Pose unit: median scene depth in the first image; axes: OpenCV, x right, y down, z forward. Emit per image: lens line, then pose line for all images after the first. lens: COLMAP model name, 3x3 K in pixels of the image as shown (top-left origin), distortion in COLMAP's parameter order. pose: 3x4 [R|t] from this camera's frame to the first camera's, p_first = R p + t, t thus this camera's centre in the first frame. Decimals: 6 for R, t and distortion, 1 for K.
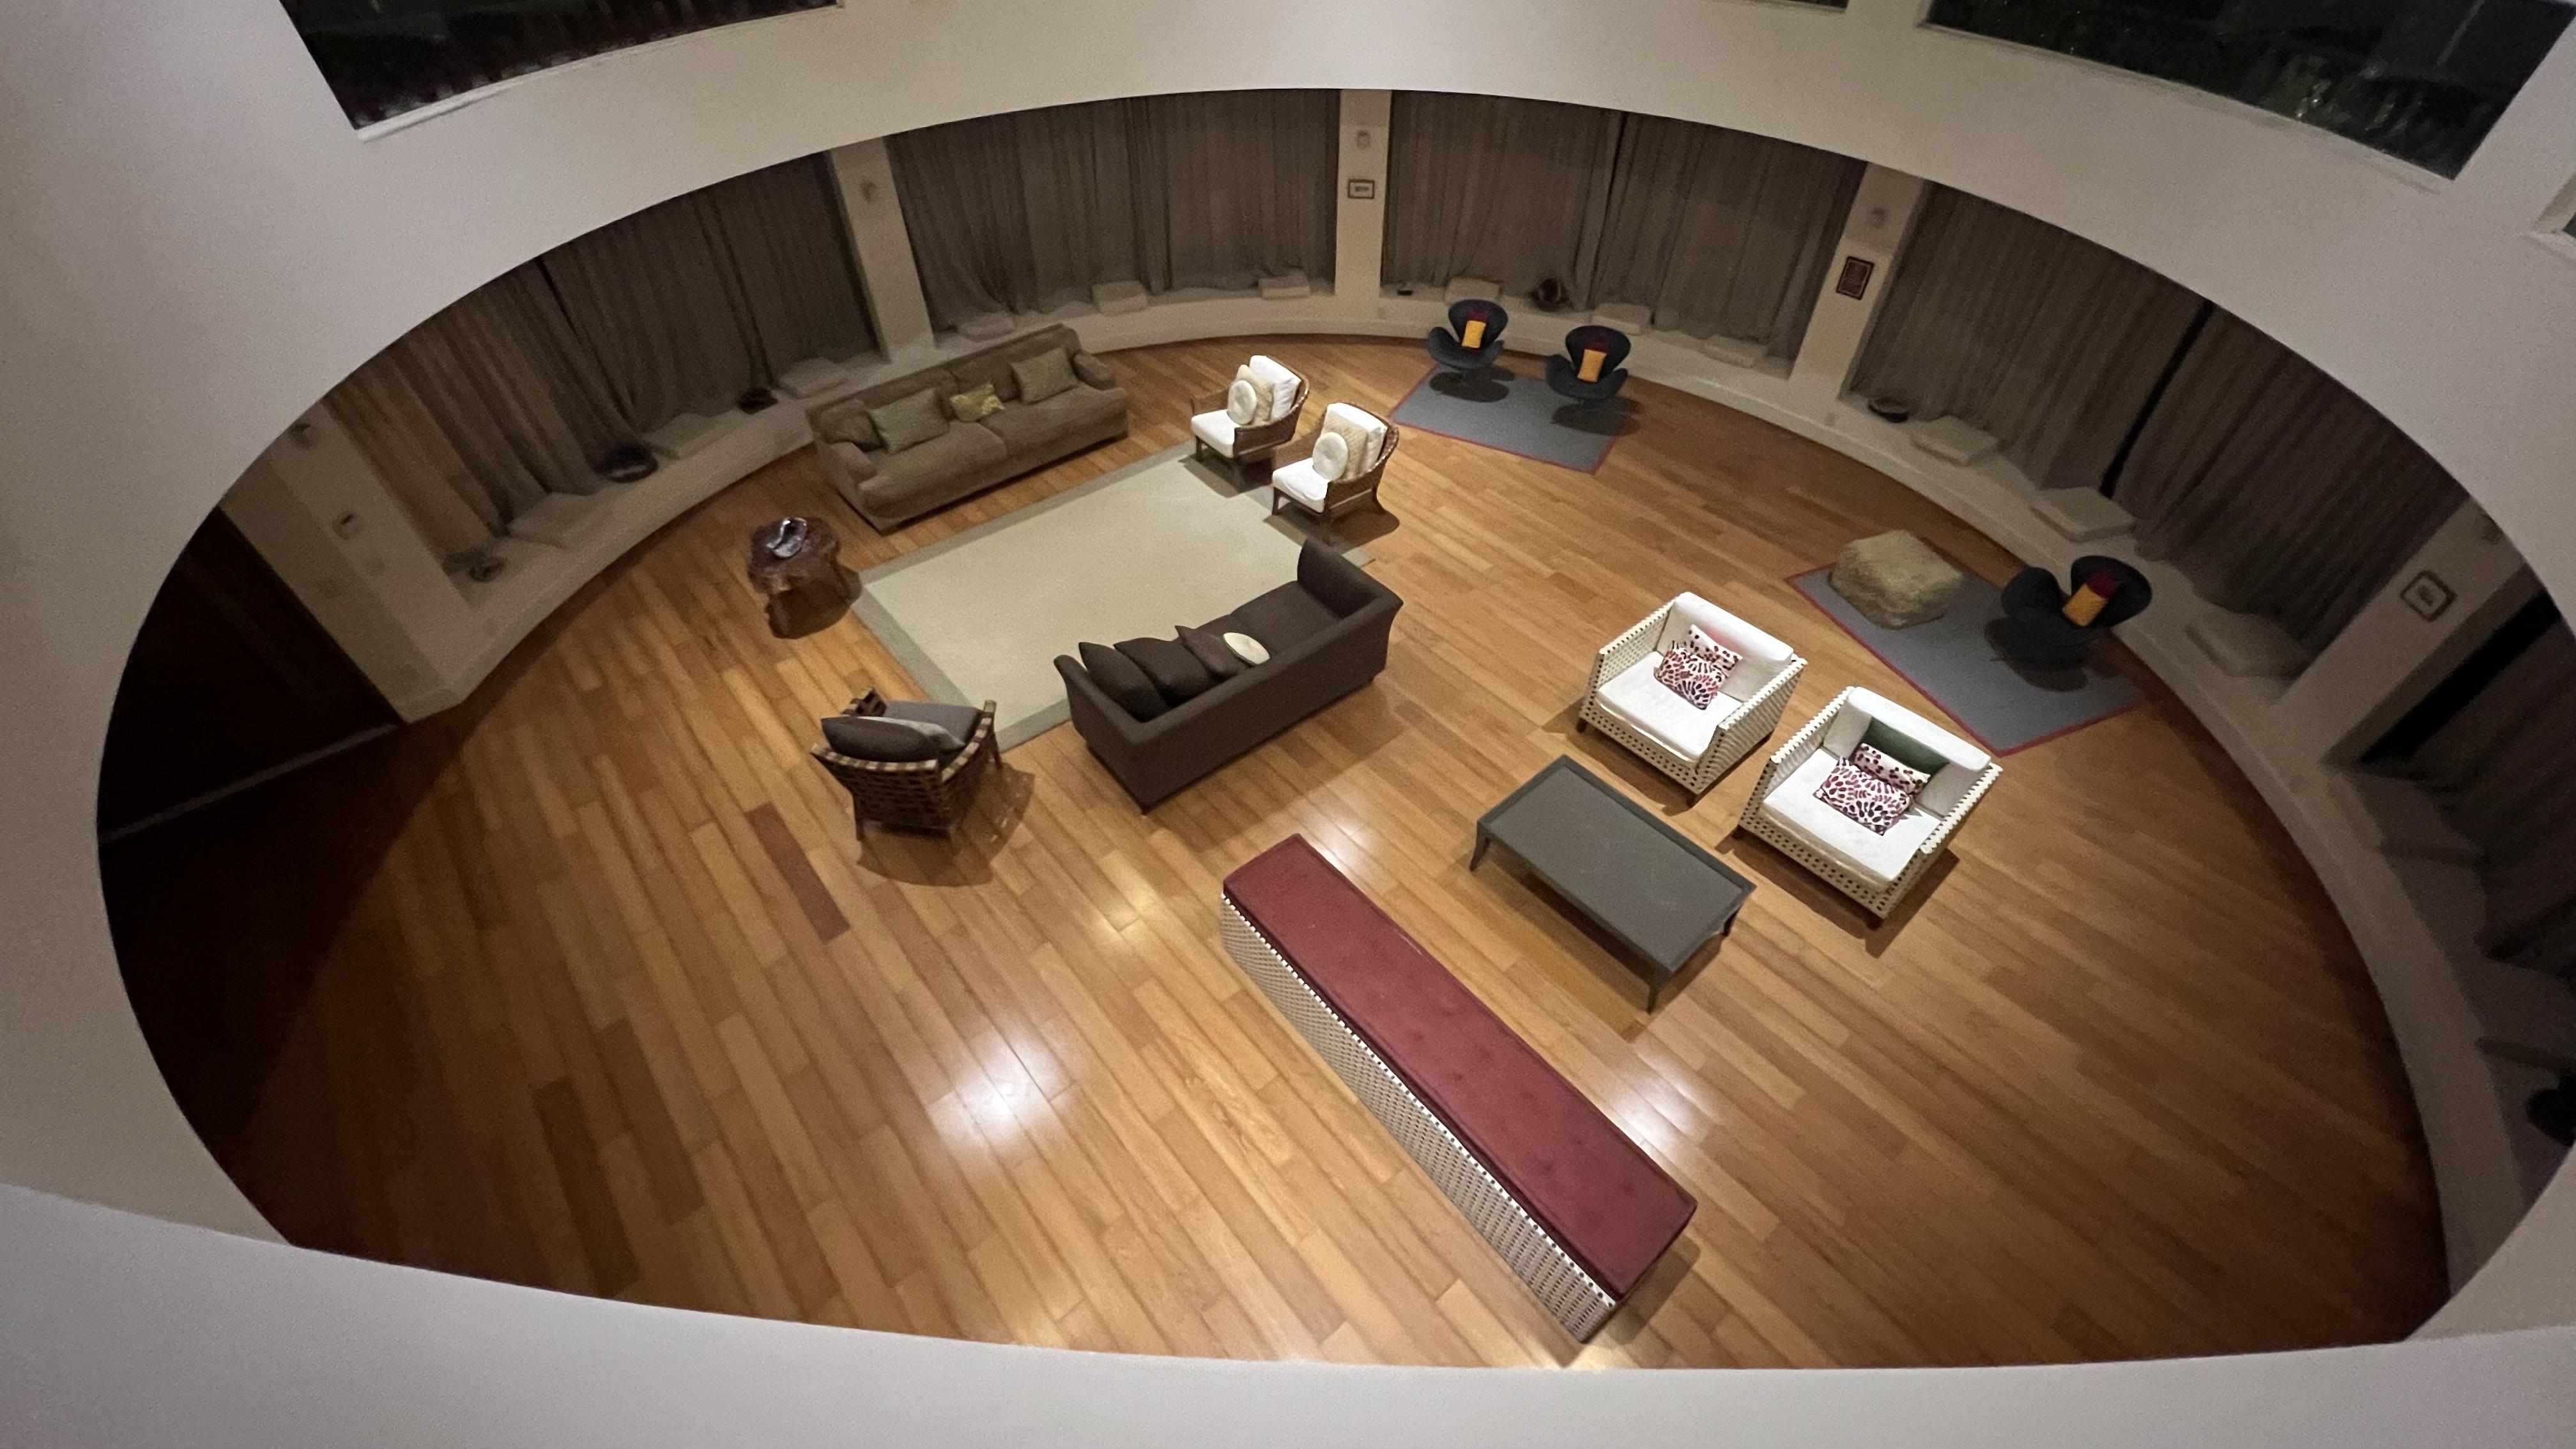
lens RADIAL K [[1017.6, 0, 1294.9], [0, 1017.6, 721.7], [0, 0, 1]] dist [-0.001592, 0.000261]
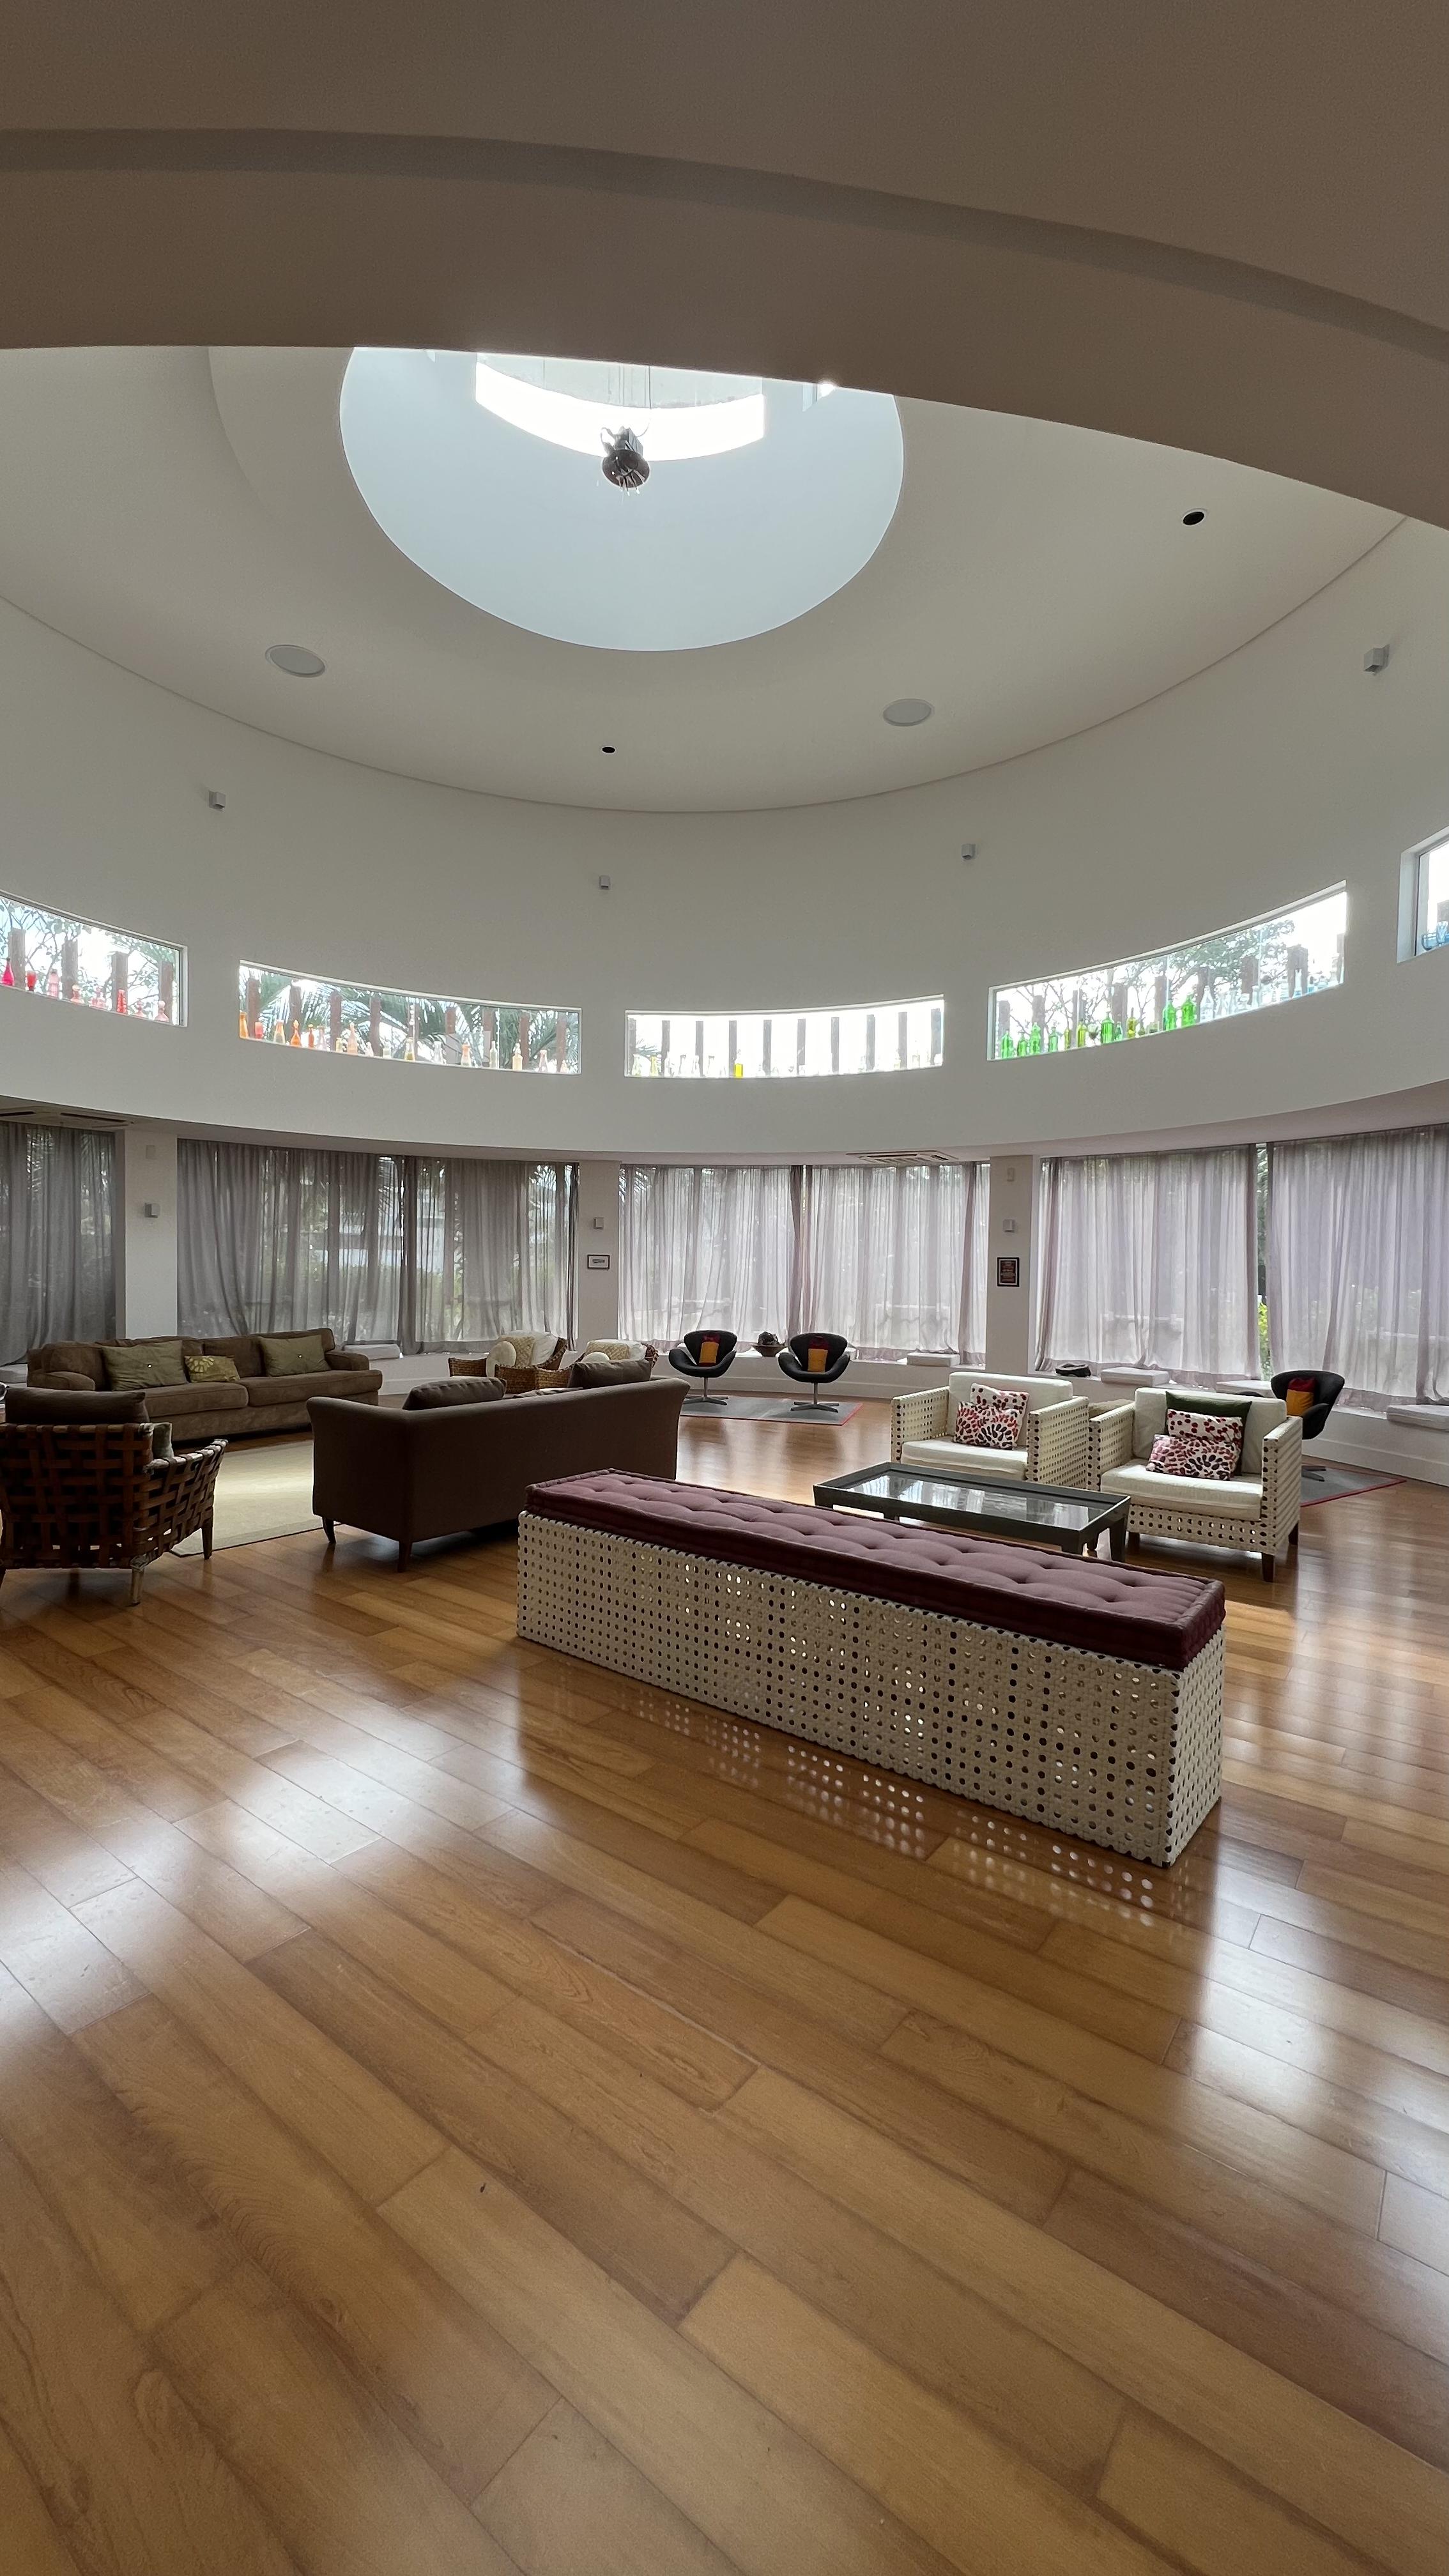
lens RADIAL K [[1020.3, 0, 724.5], [0, 1020.3, 1288.0], [0, 0, 1]] dist [-0.000613, -0.000163]
pose [[0.976494, 0.009739, 0.215324, -0.099089], [0.139657, 0.732334, -0.666471, 0.636208], [-0.164180, 0.680876, 0.713759, 0.323551]]
